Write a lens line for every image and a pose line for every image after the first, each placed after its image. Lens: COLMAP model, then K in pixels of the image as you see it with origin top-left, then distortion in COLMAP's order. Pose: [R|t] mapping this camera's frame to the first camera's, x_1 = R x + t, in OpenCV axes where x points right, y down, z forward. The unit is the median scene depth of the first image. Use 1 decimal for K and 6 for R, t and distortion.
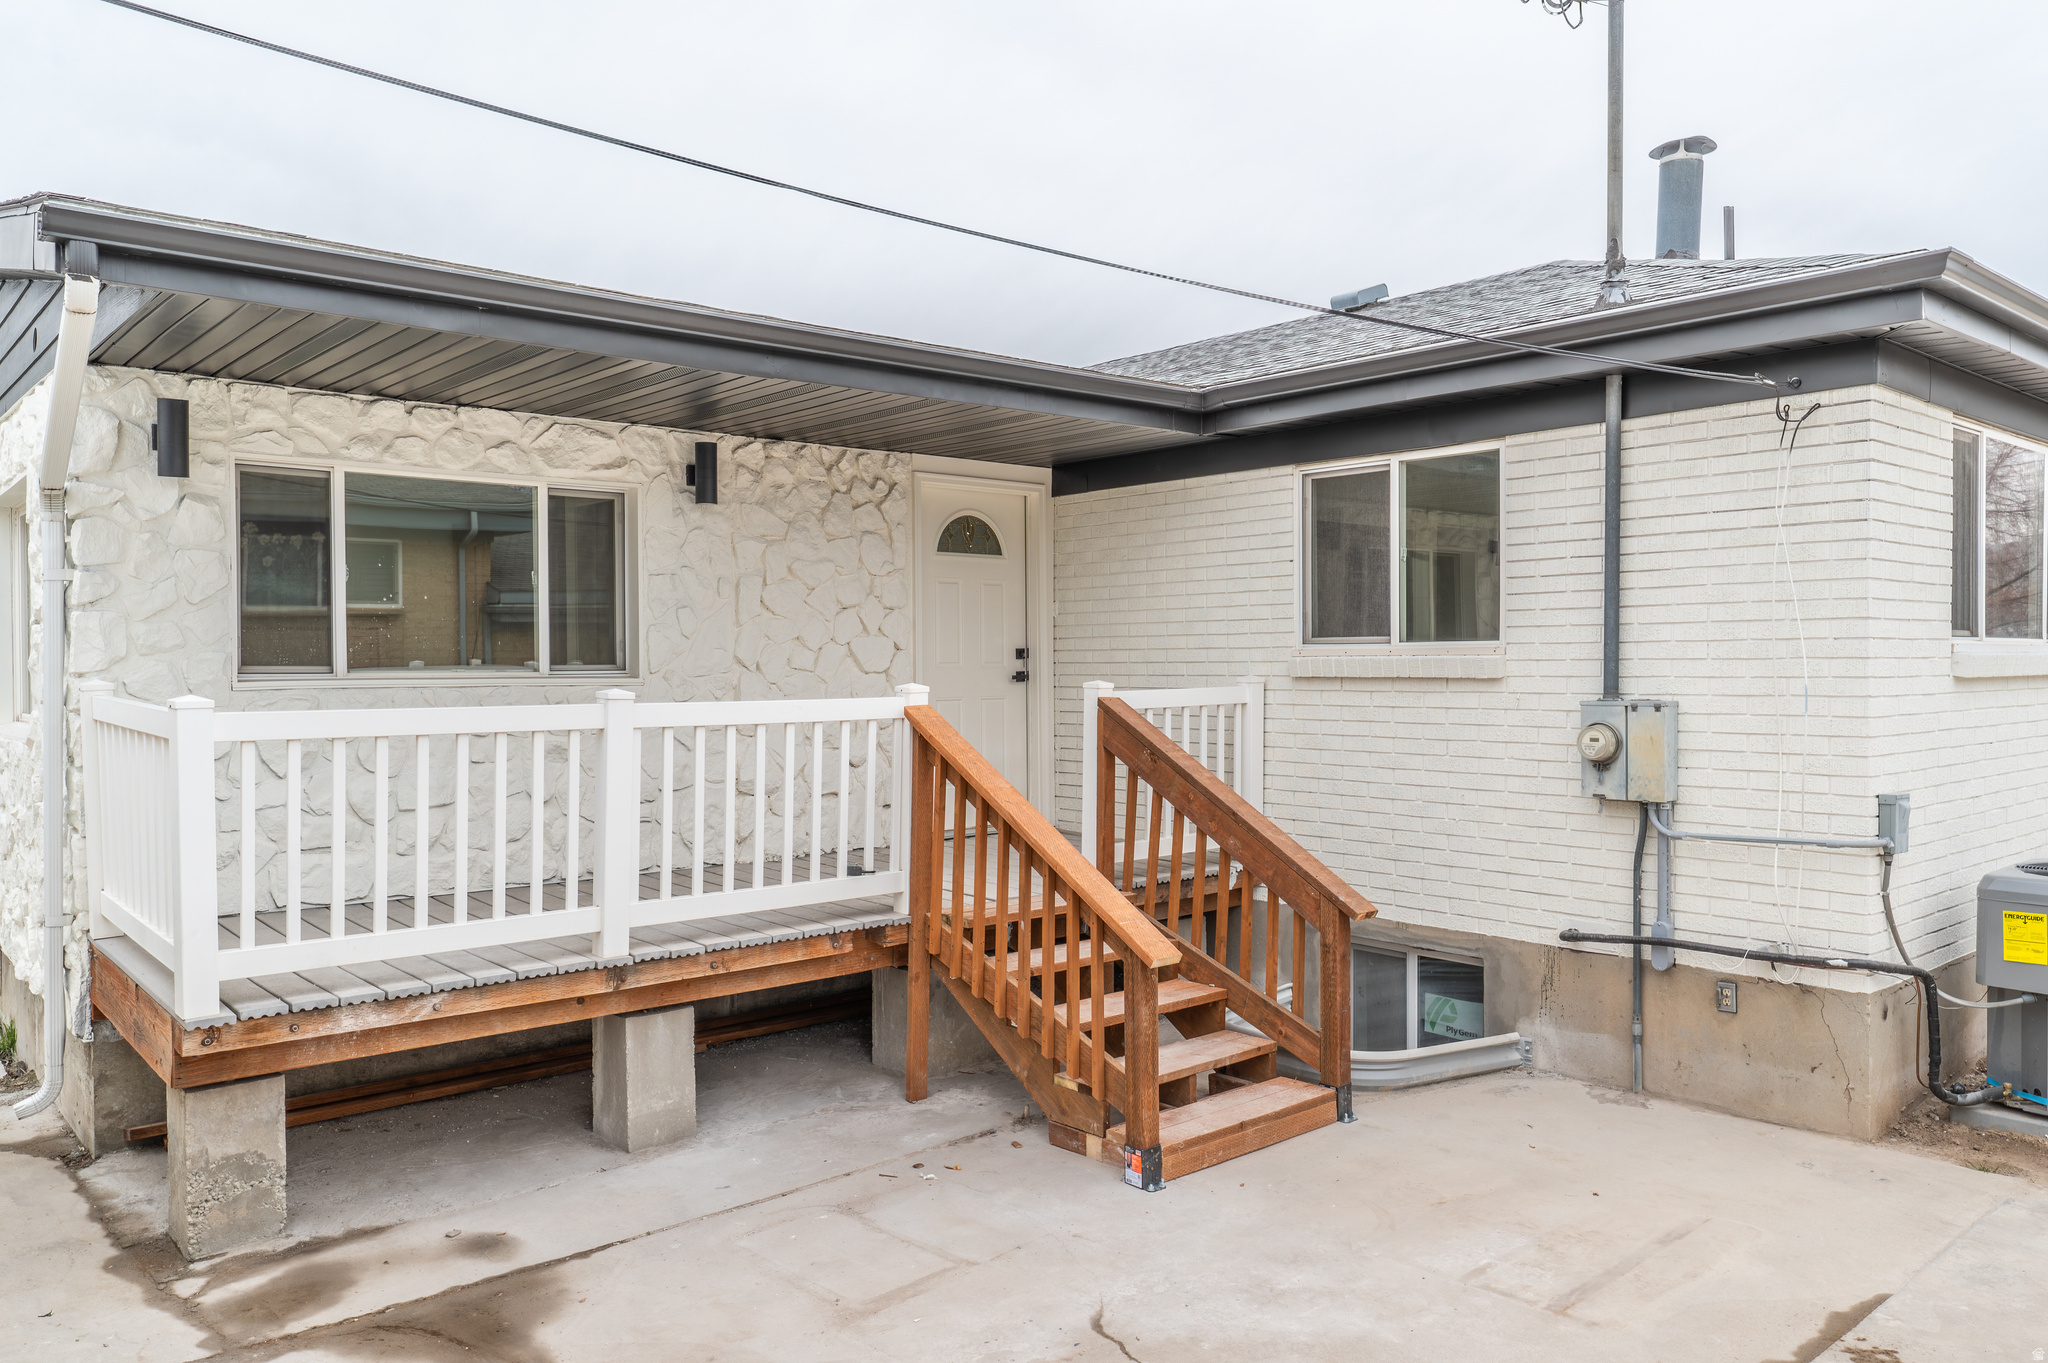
lens RADIAL K [[1455.4, 0, 1024.0], [0, 1455.4, 681.5], [0, 0, 1]] dist [-0.000974, -0.001647]
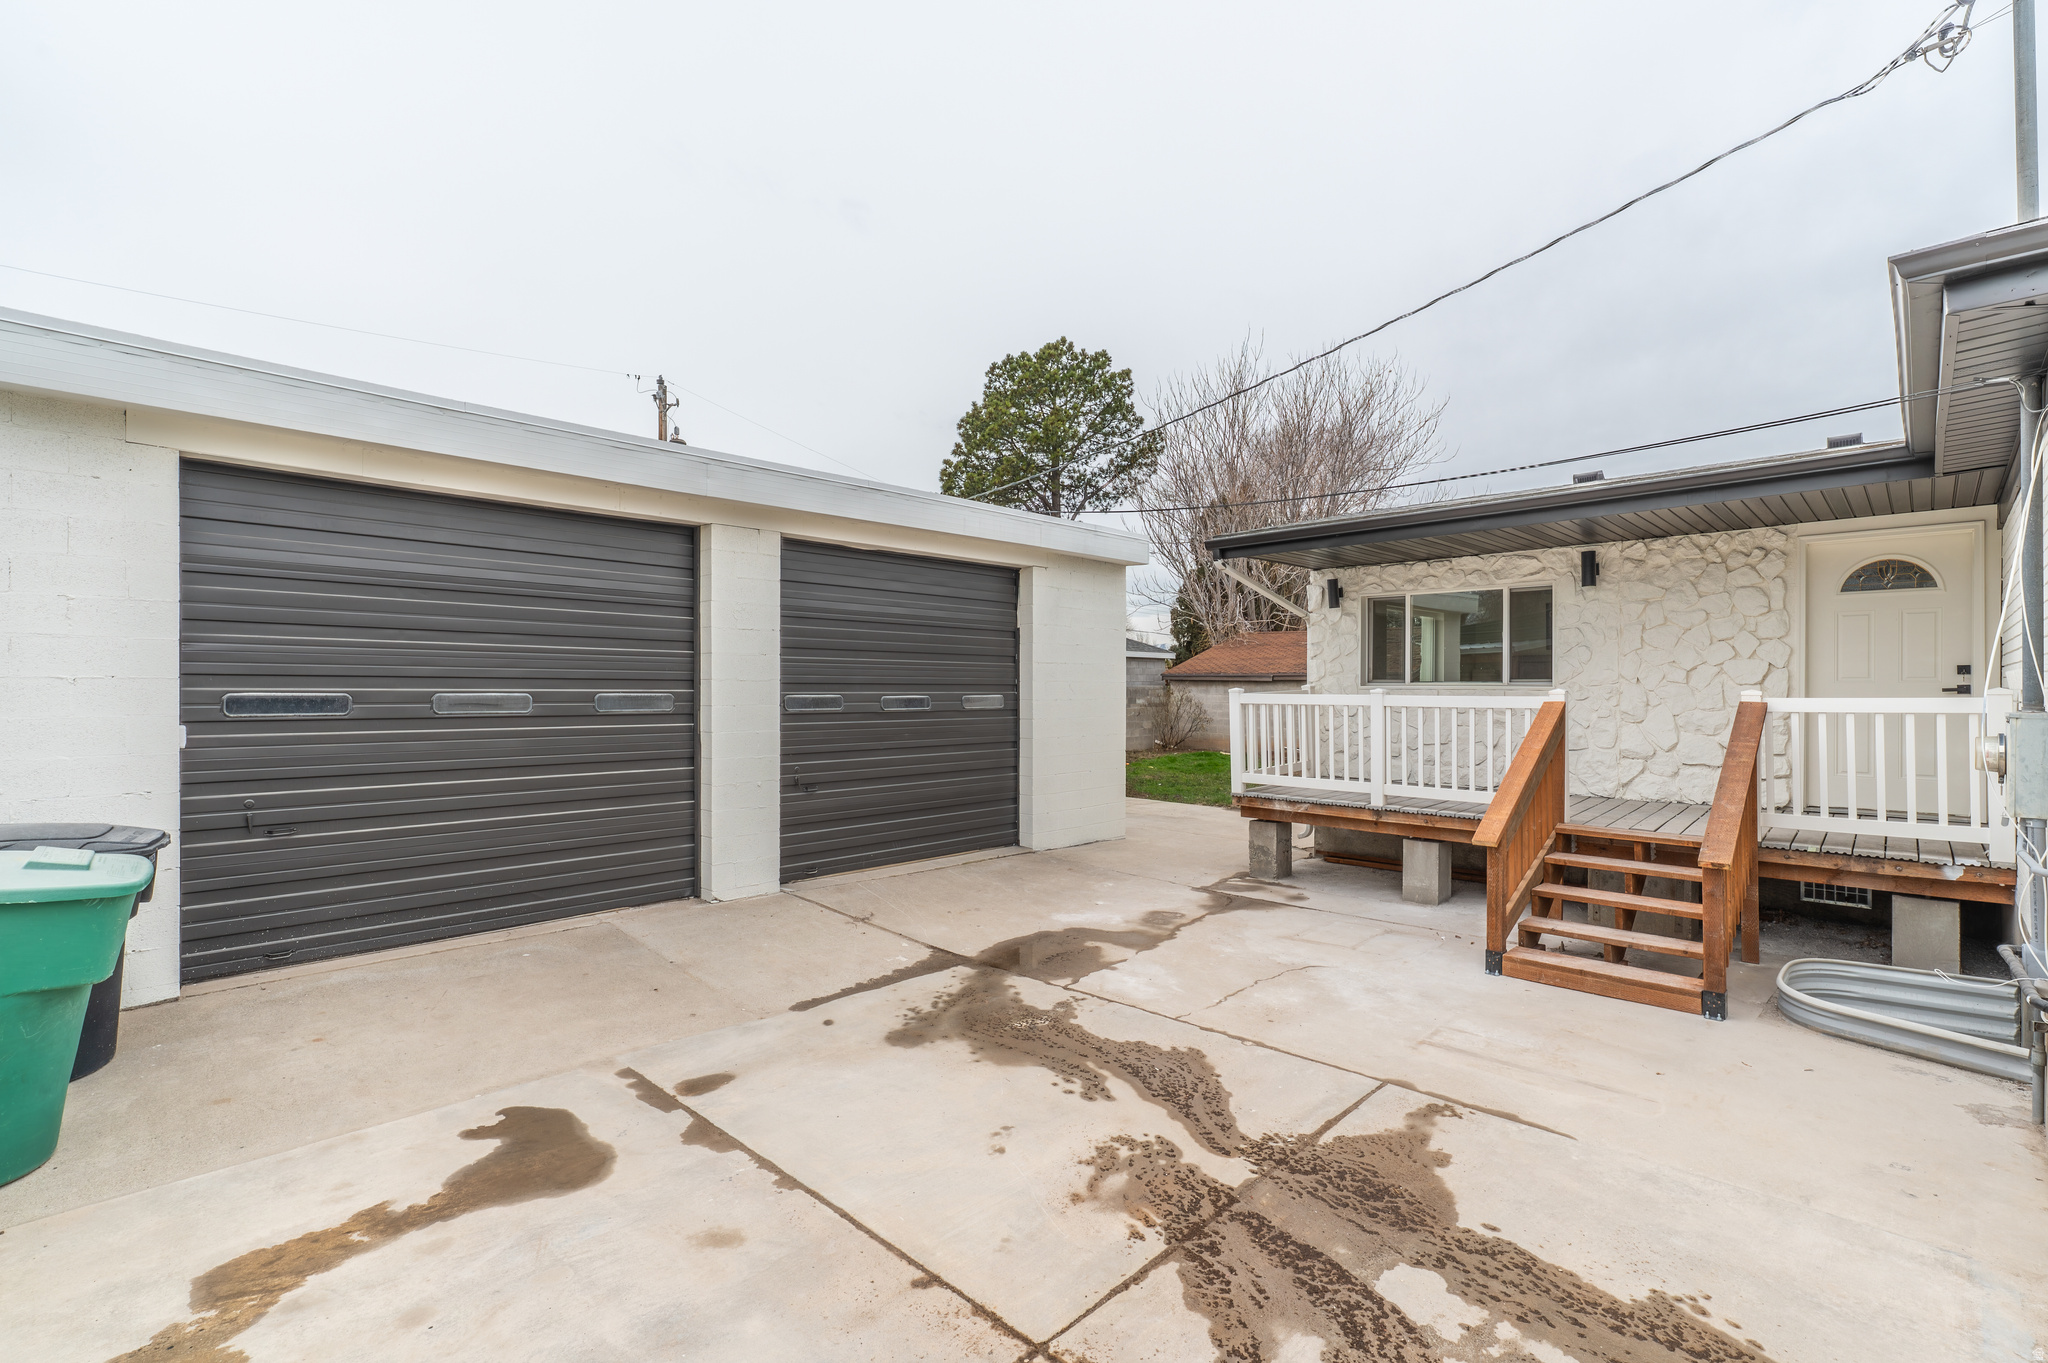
lens RADIAL K [[921.5, 0, 1024.0], [0, 921.5, 681.5], [0, 0, 1]] dist [0.002185, 0.000678]
pose [[0.079008, 0.000981, -0.996873, 0.982355], [-0.014365, 0.999897, -0.000154, 0.001607], [0.996770, 0.014333, 0.079014, 0.287819]]
